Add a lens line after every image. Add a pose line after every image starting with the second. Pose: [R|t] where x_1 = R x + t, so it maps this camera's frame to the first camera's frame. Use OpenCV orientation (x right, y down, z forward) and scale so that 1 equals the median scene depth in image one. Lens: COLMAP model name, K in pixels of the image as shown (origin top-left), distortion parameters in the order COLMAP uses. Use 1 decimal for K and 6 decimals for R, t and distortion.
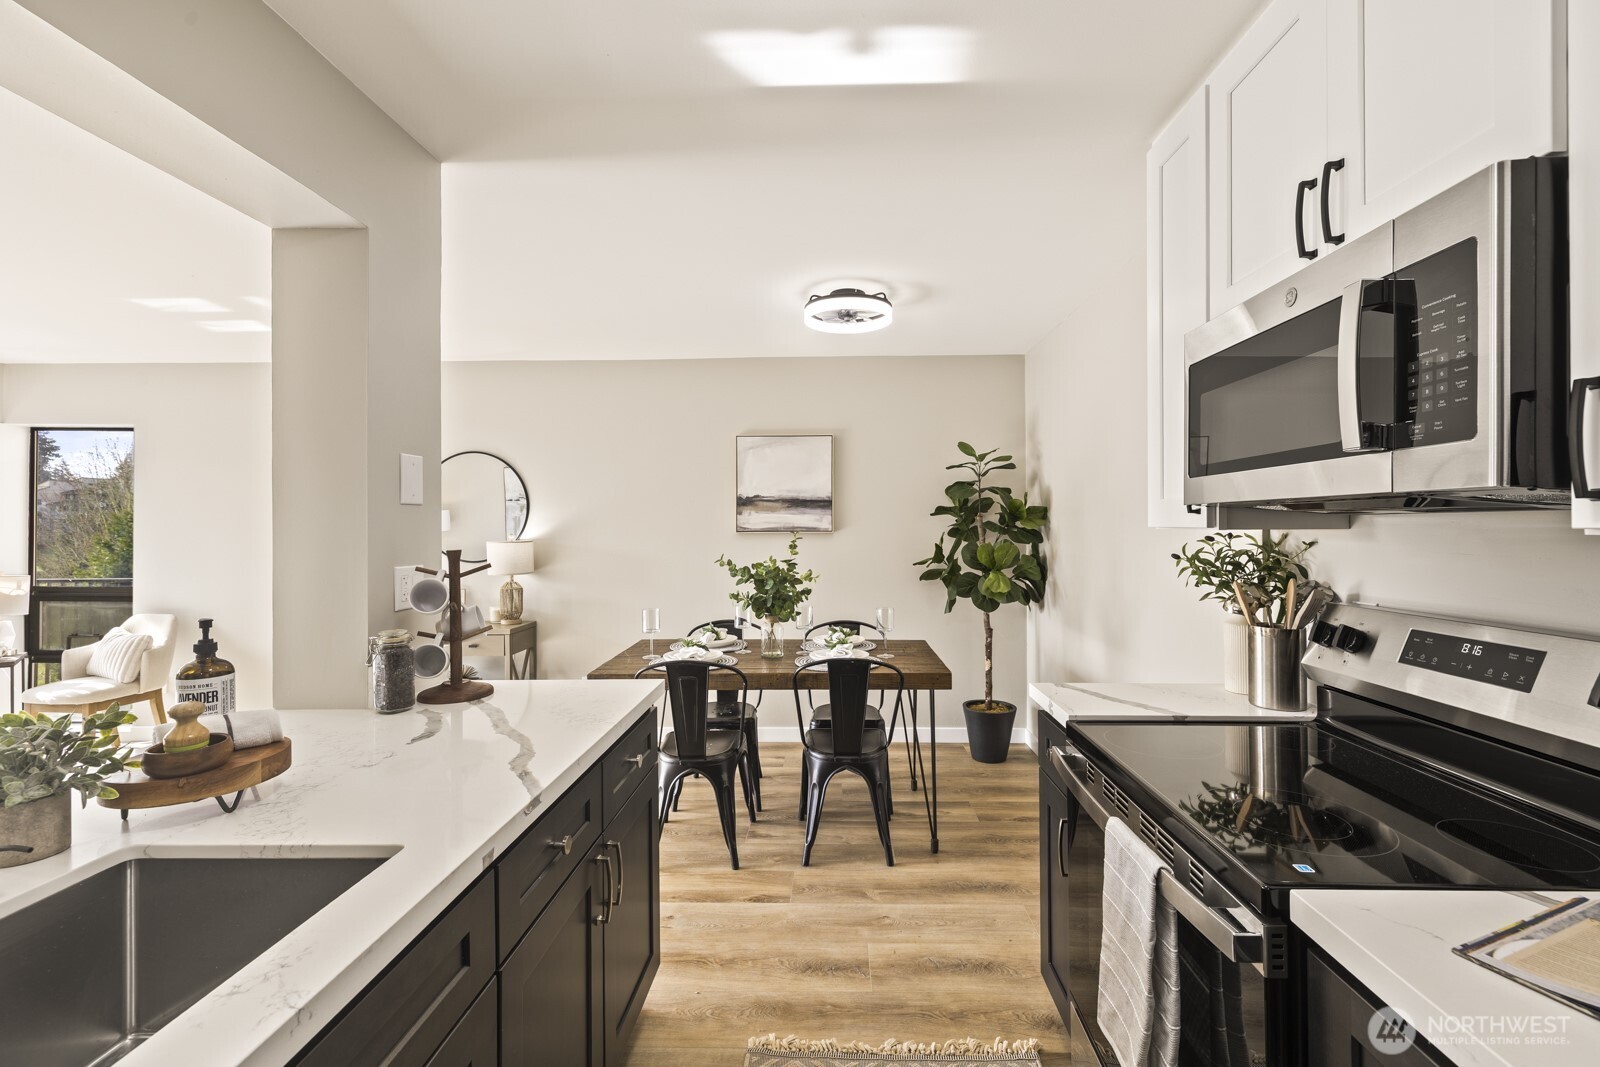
lens RADIAL K [[674.9, 0, 812.4], [0, 674.9, 529.8], [0, 0, 1]] dist [-0.001094, 0.001003]
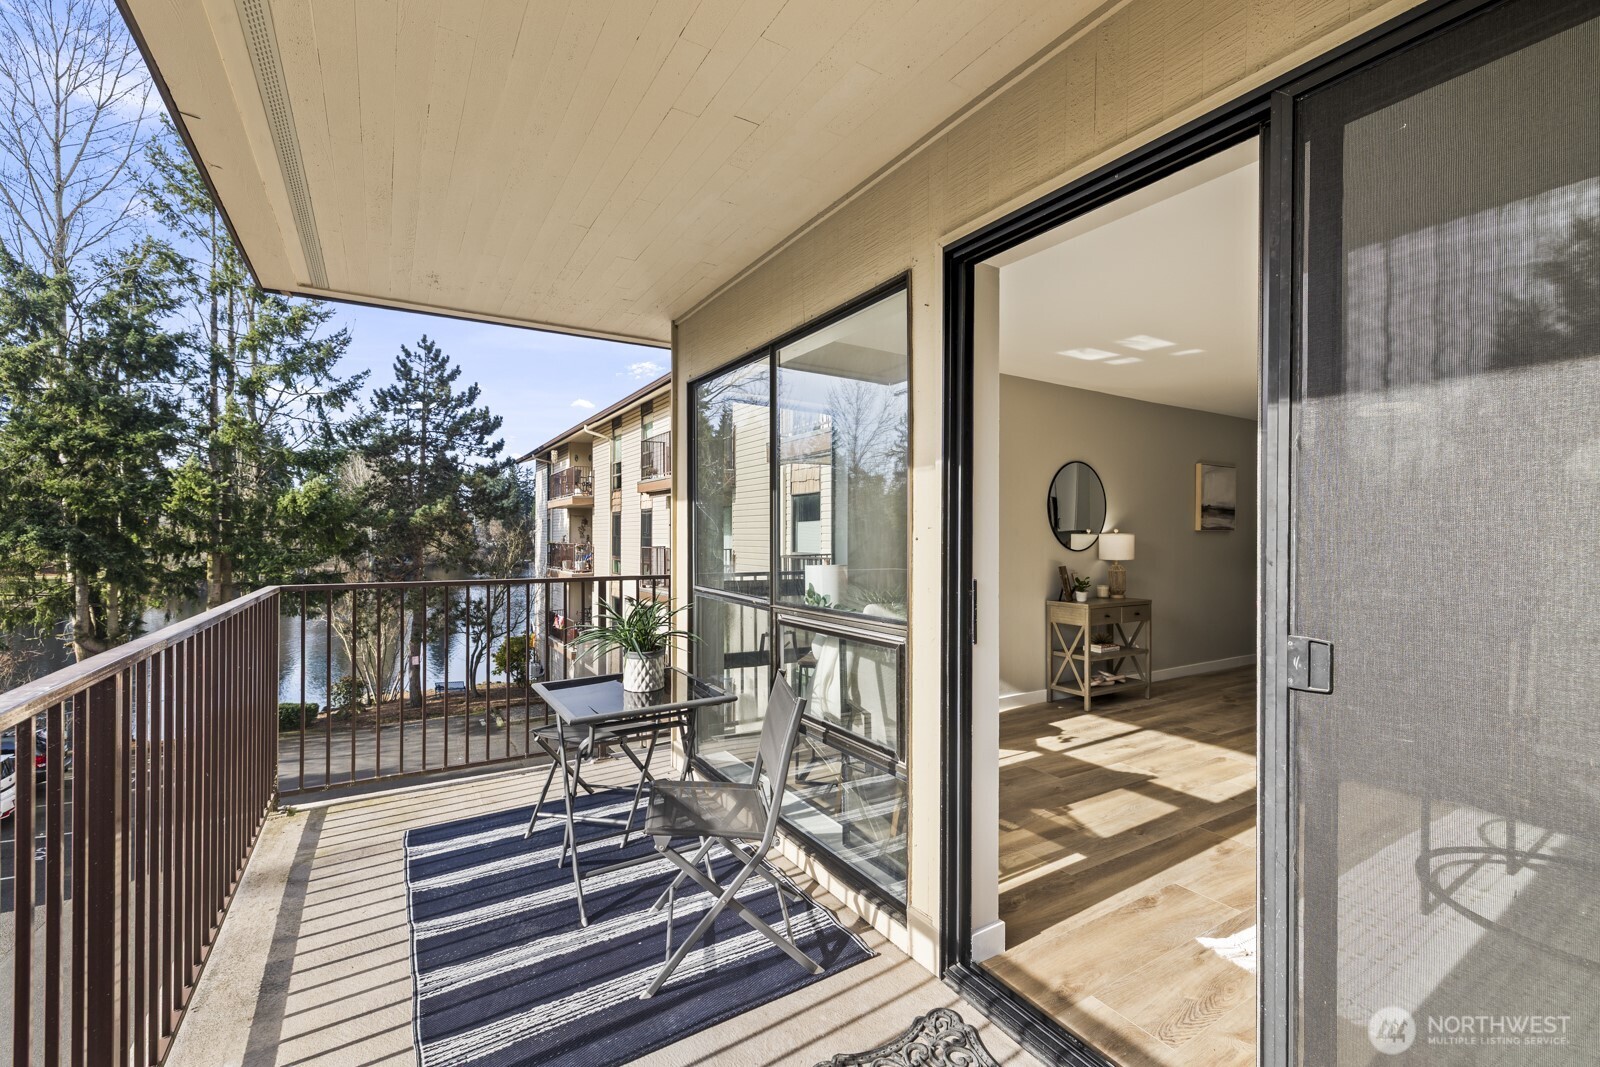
lens RADIAL K [[674.9, 0, 801.3], [0, 674.9, 538.9], [0, 0, 1]] dist [-0.001094, 0.001003]
pose [[0.841529, 0.005804, 0.540180, -1.716194], [-0.002604, 0.999974, -0.006687, 0.036780], [-0.540205, 0.004220, 0.841523, 0.250197]]
